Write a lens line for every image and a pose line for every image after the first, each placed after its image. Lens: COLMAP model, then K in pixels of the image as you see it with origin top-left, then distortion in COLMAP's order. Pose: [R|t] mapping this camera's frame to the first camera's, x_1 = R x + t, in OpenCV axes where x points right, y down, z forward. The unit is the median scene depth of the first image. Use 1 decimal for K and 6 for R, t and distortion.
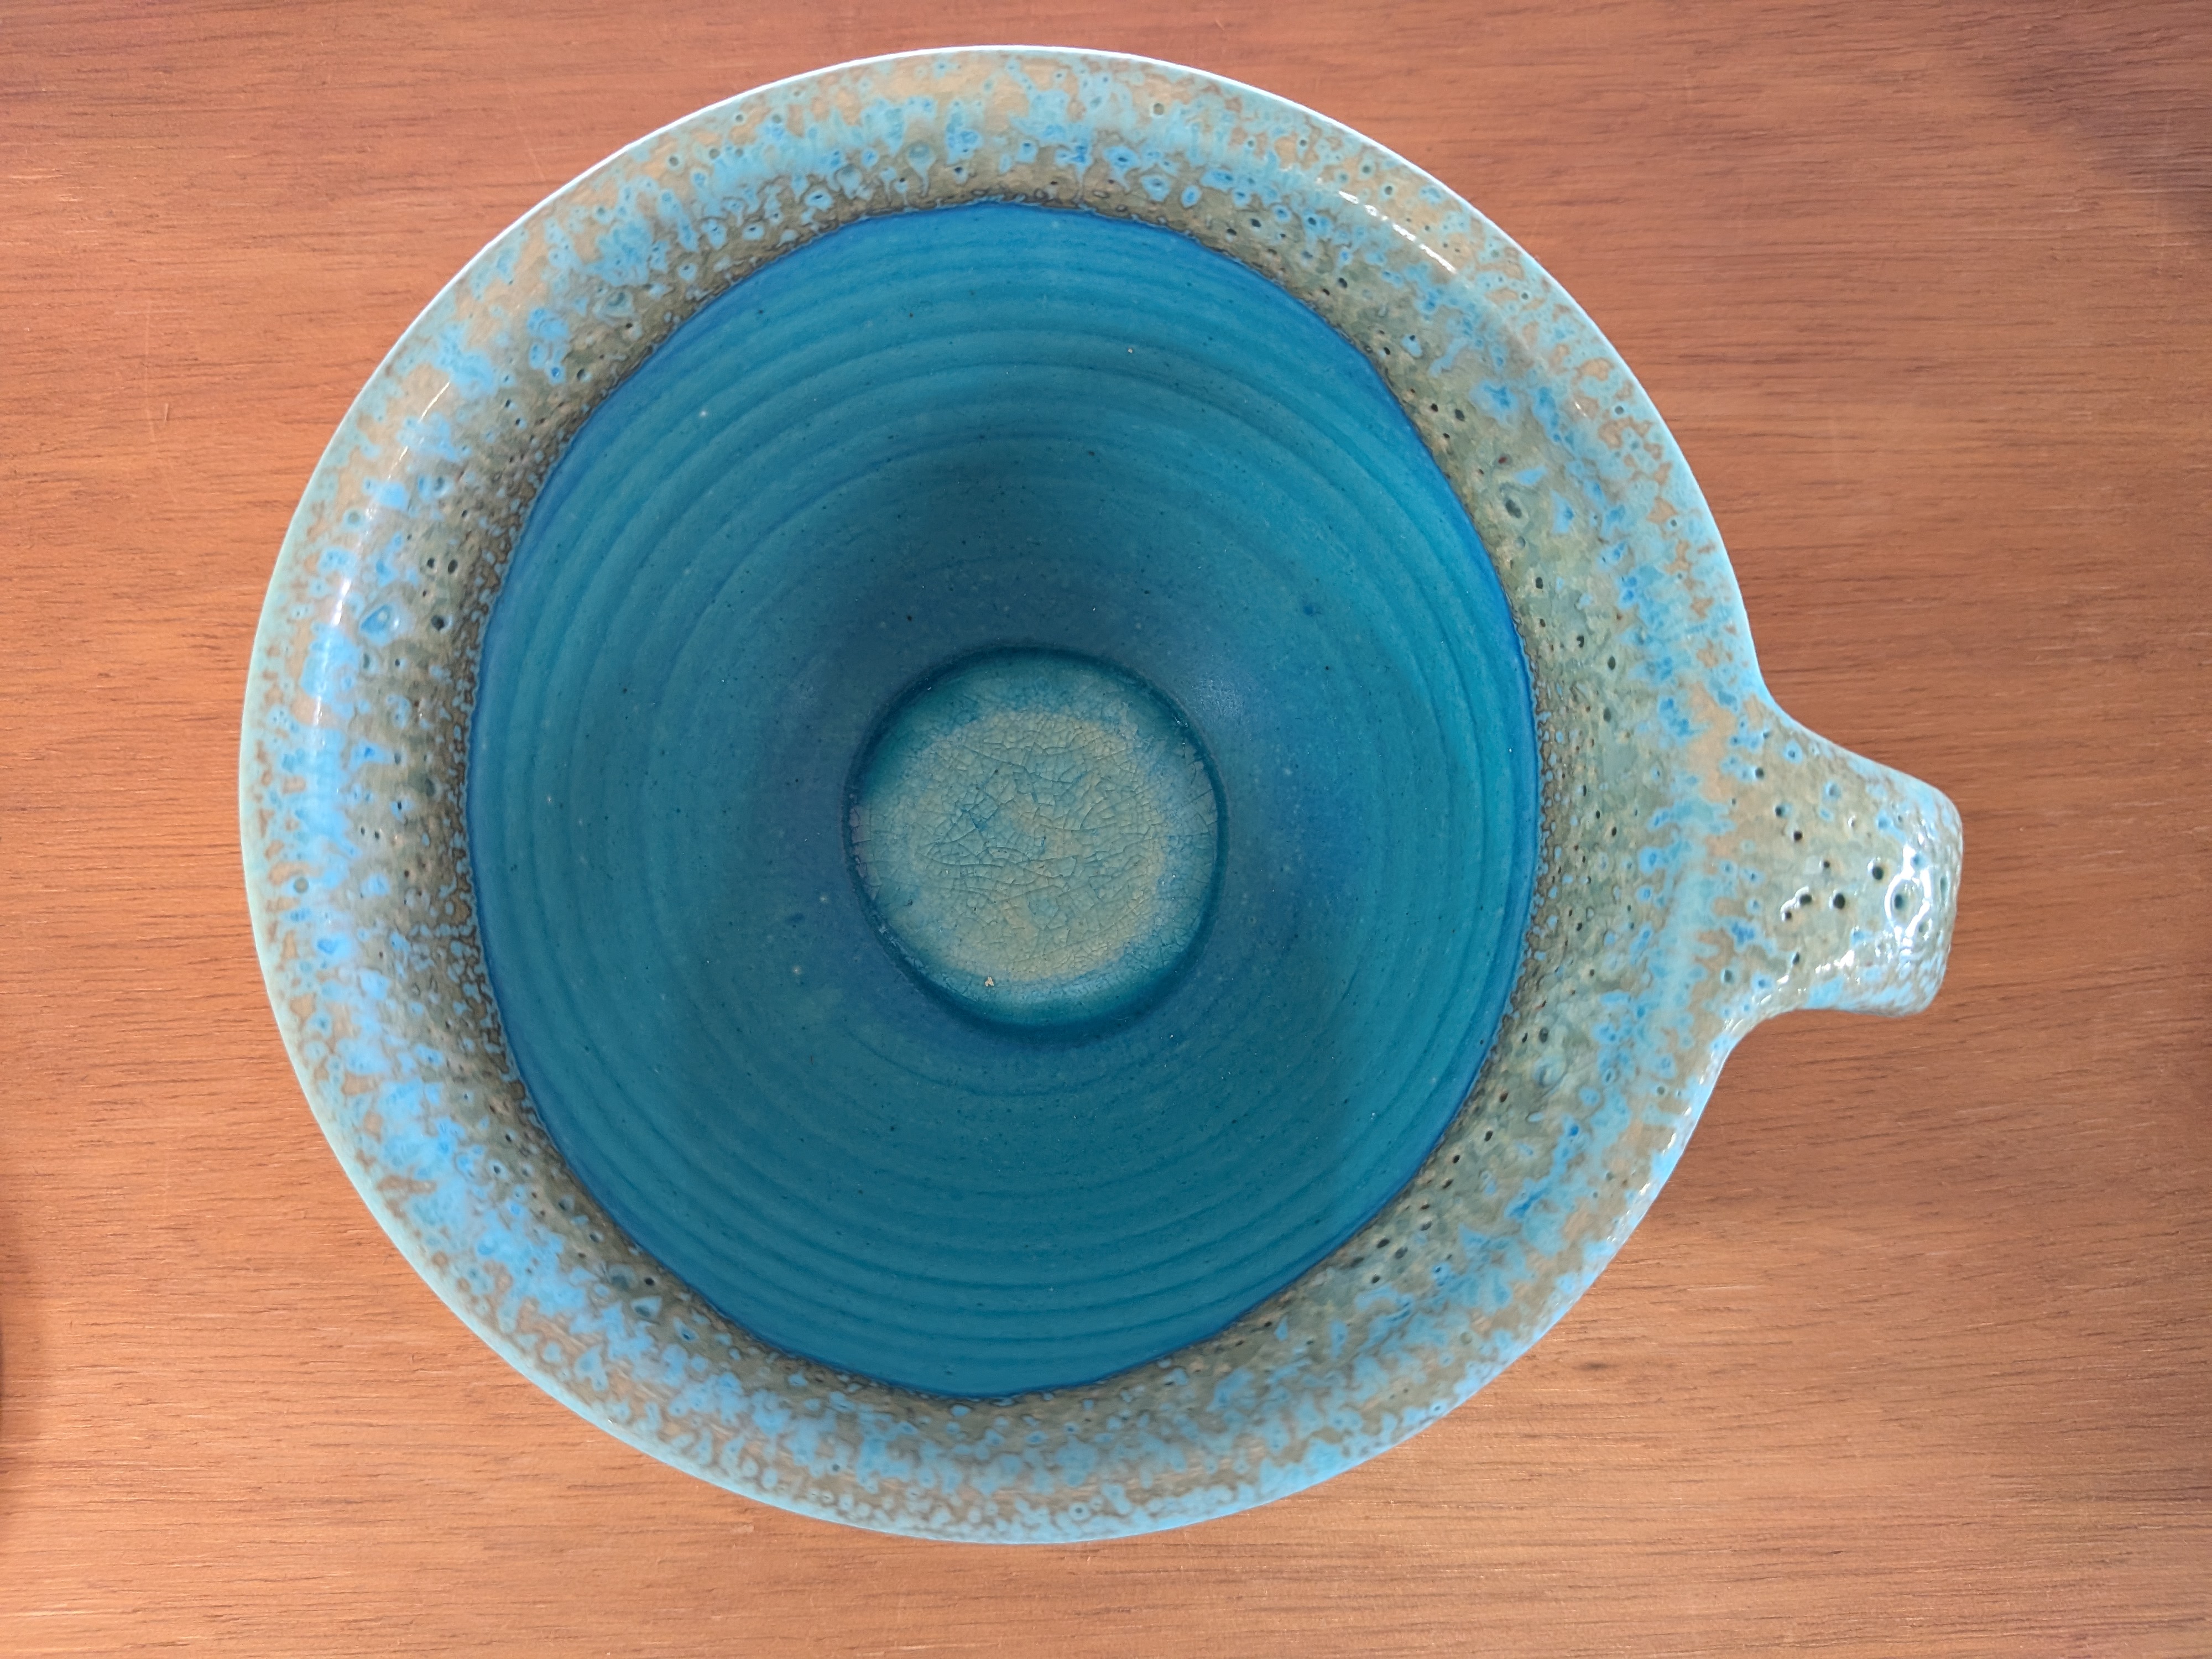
lens RADIAL K [[1560.6, 0, 1032.4], [0, 1560.6, 694.2], [0, 0, 1]] dist [-0.011526, -0.000986]
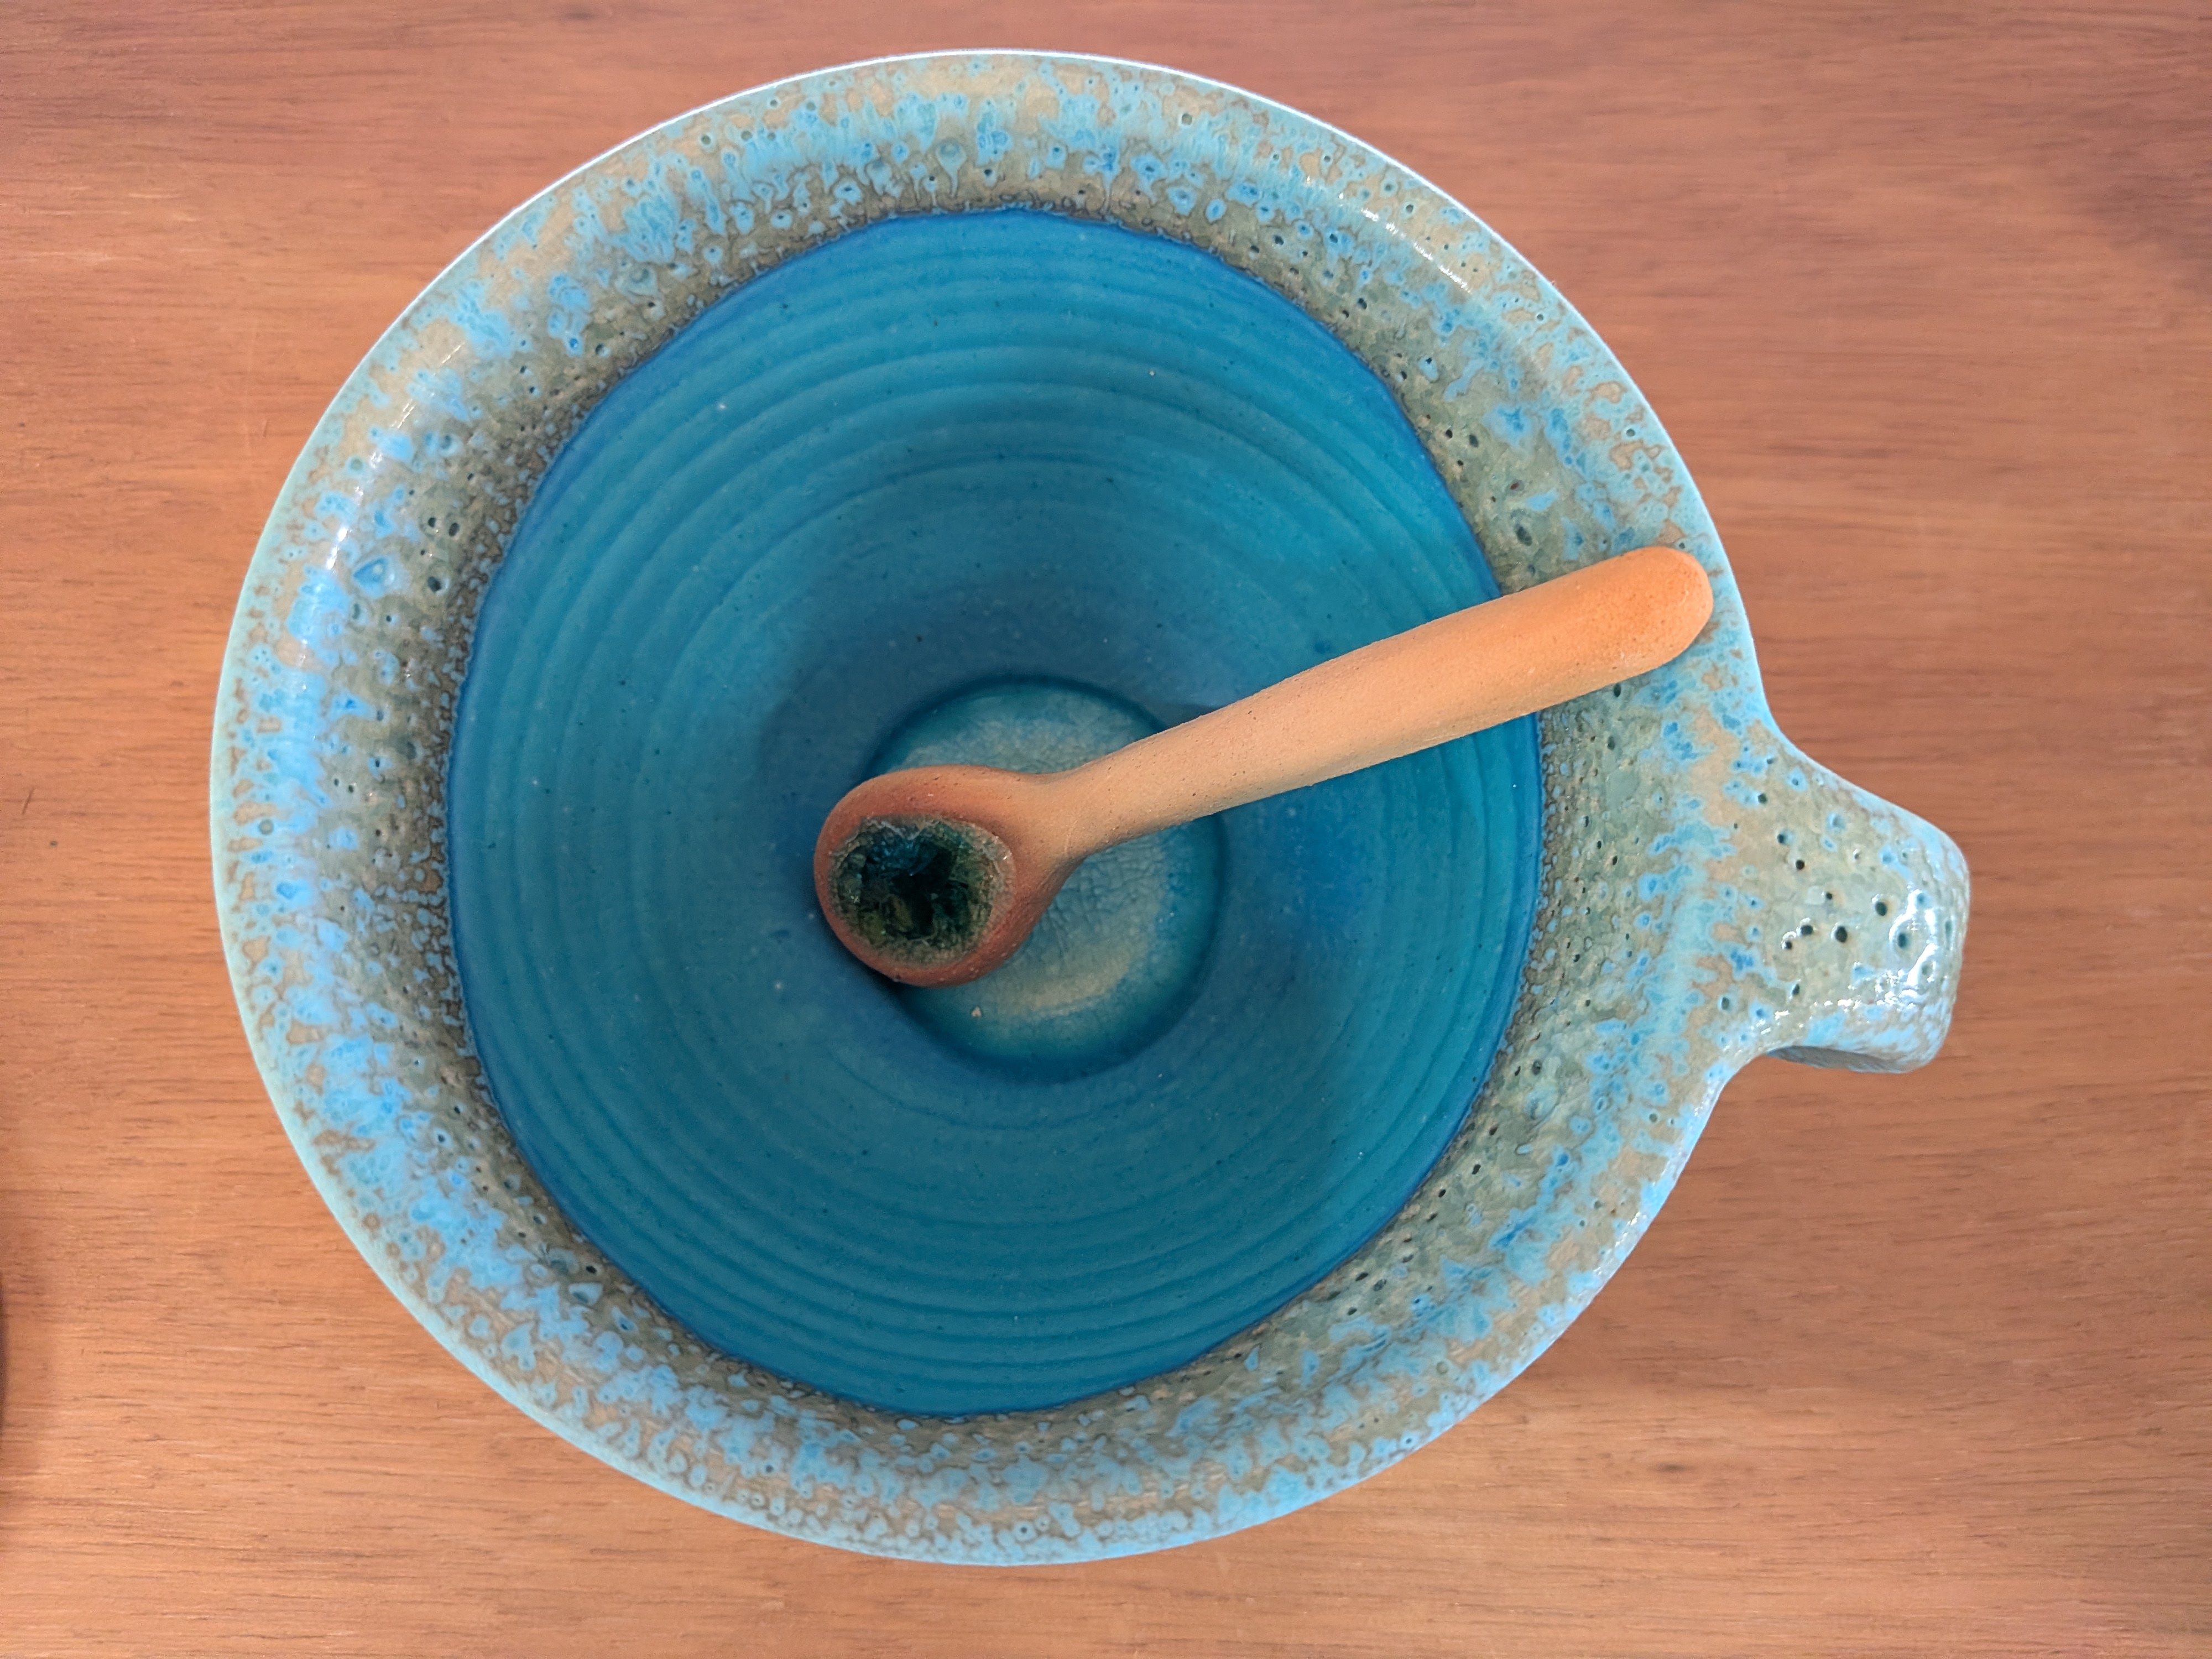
lens RADIAL K [[1560.6, 0, 1104.8], [0, 1560.6, 835.4], [0, 0, 1]] dist [-0.011526, -0.000986]
pose [[0.998412, 0.056219, 0.003481, 0.049643], [-0.055754, 0.995166, -0.080848, 0.172271], [-0.008010, 0.080526, 0.996720, 0.025338]]
